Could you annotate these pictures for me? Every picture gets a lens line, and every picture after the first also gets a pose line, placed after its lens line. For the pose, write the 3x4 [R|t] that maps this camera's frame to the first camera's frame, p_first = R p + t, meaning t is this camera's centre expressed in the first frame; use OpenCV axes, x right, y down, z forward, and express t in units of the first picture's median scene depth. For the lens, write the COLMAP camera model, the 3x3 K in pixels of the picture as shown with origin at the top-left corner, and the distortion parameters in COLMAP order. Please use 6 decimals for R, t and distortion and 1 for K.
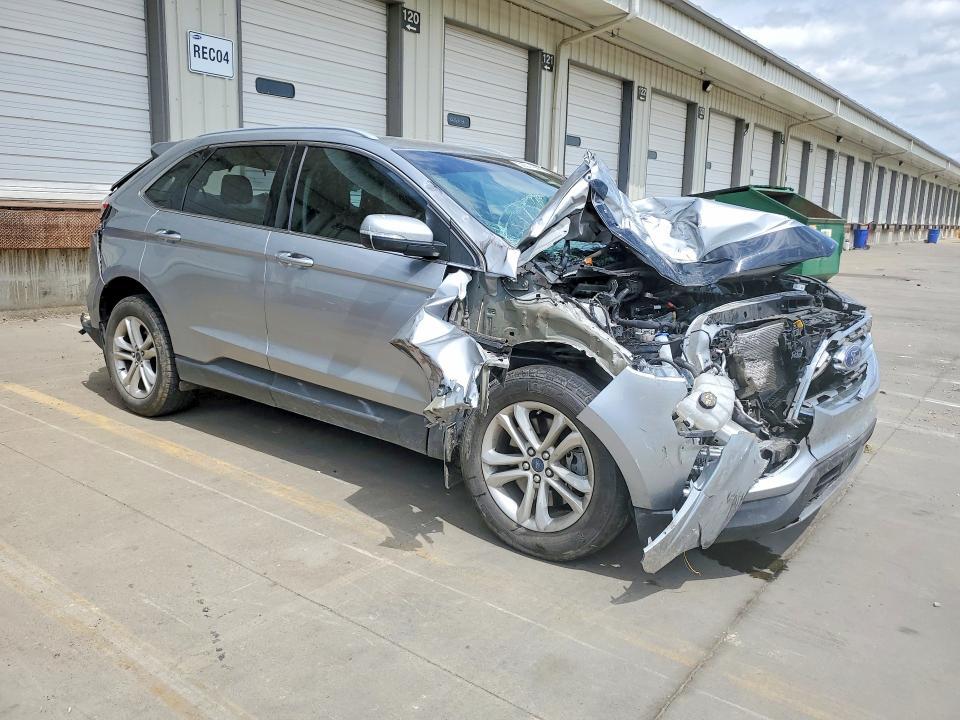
lens RADIAL K [[762.7, 0, 480.0], [0, 762.7, 359.4], [0, 0, 1]] dist [-0.005029, -0.020111]
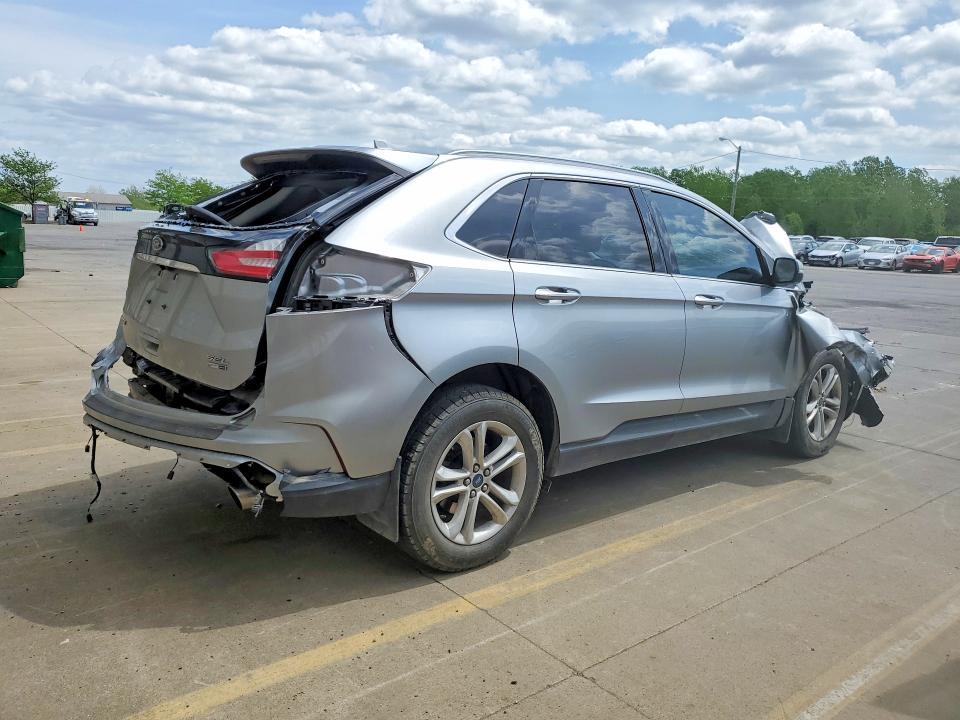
lens RADIAL K [[762.7, 0, 480.3], [0, 762.7, 359.6], [0, 0, 1]] dist [-0.005029, -0.020111]
pose [[0.229230, -0.188393, 0.954967, -1.289261], [0.163882, 0.974555, 0.152919, -0.252889], [-0.959477, 0.121449, 0.254272, 0.987905]]
